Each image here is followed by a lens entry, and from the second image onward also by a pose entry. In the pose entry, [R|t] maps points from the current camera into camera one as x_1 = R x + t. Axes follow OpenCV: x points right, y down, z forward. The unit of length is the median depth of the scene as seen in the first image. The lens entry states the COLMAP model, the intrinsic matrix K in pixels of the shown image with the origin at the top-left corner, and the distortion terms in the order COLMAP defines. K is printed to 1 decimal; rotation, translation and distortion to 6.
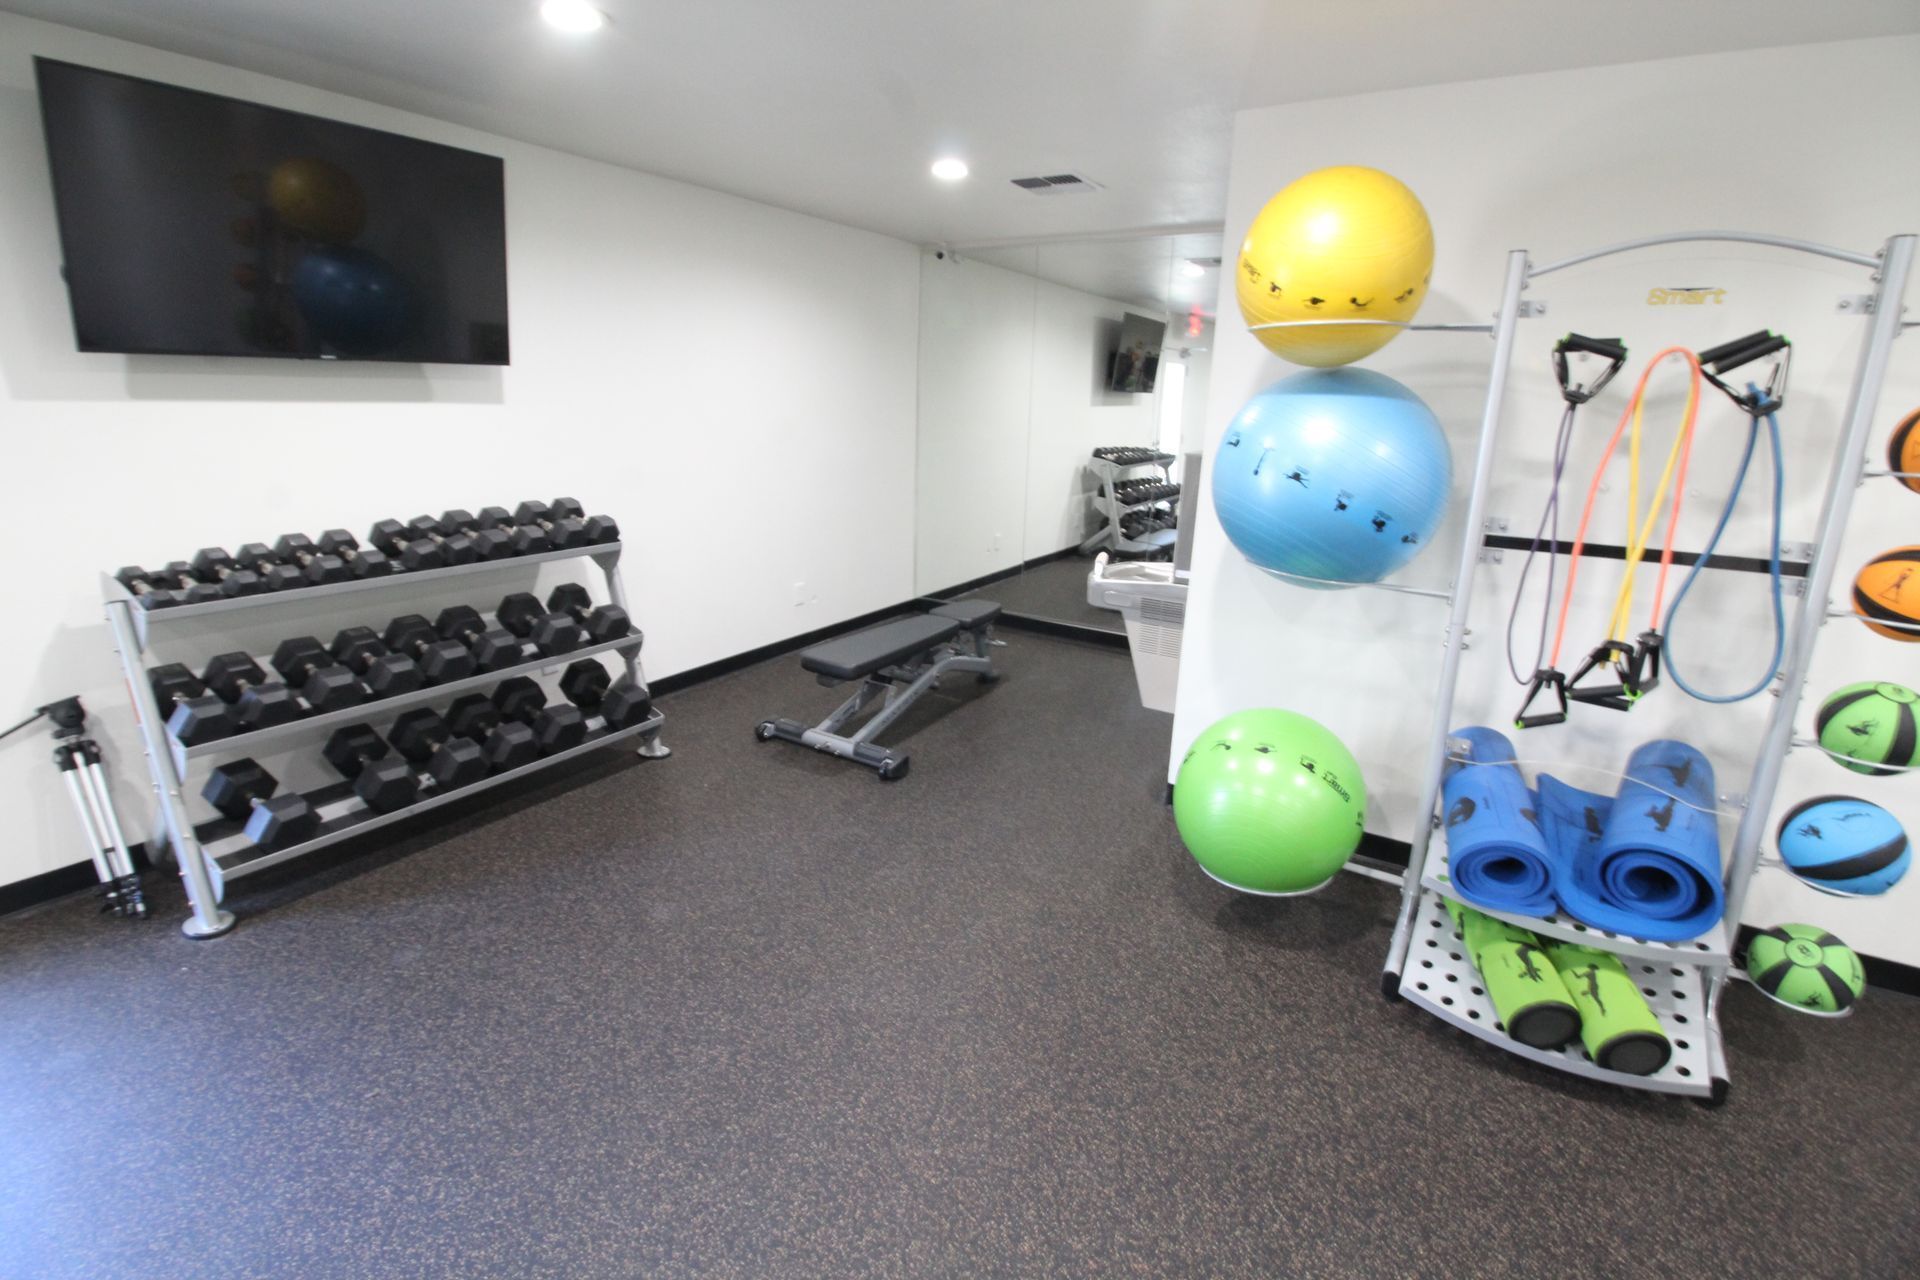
lens RADIAL K [[891.1, 0, 958.8], [0, 891.1, 622.9], [0, 0, 1]] dist [0.010523, -0.018113]
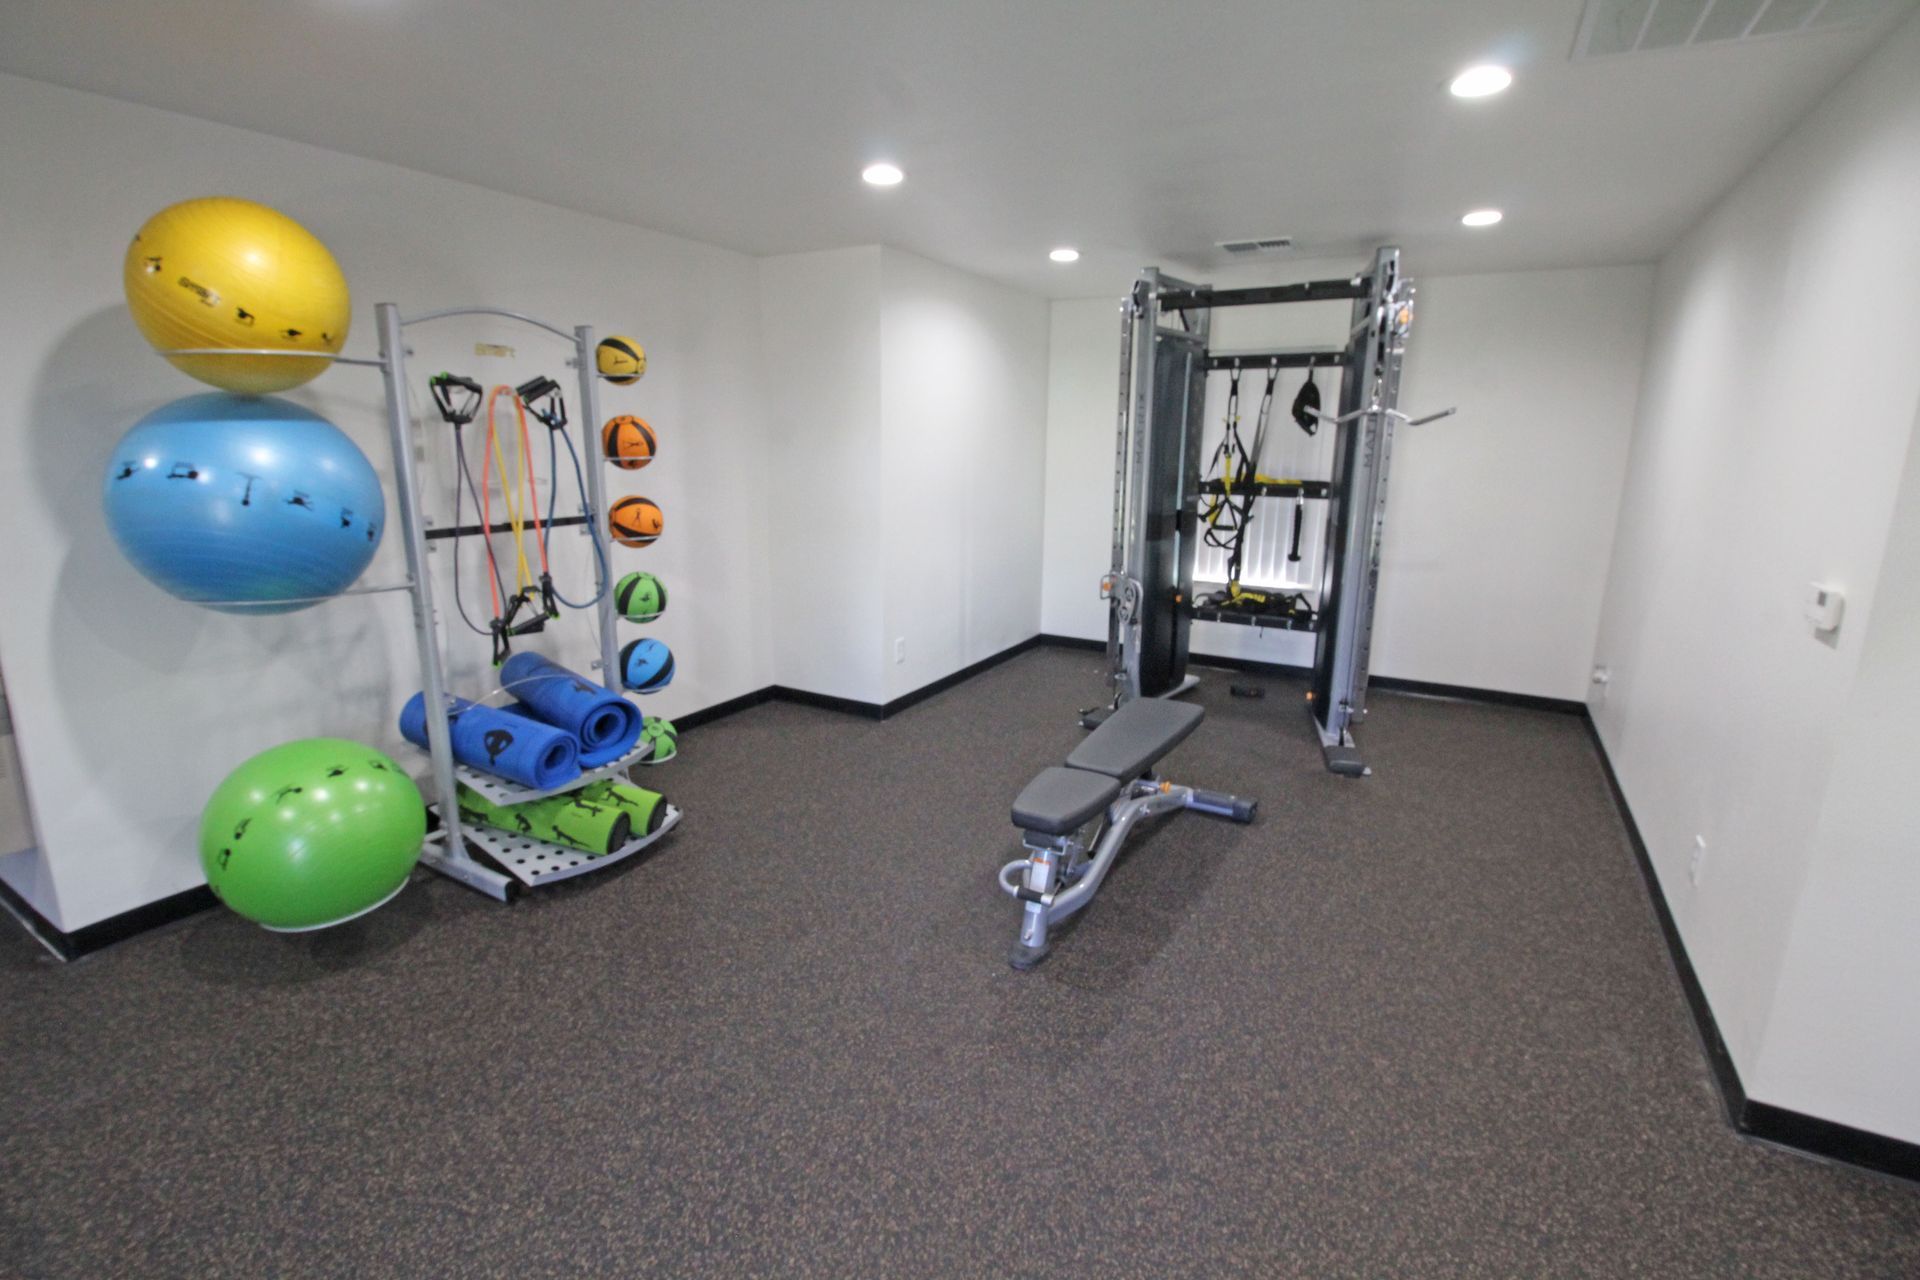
lens RADIAL K [[891.1, 0, 958.8], [0, 891.1, 622.9], [0, 0, 1]] dist [0.010523, -0.018113]
pose [[-0.029743, -0.237547, 0.970921, -0.731860], [0.237407, 0.941876, 0.237714, -0.106160], [-0.970955, 0.237573, 0.028381, 0.302289]]
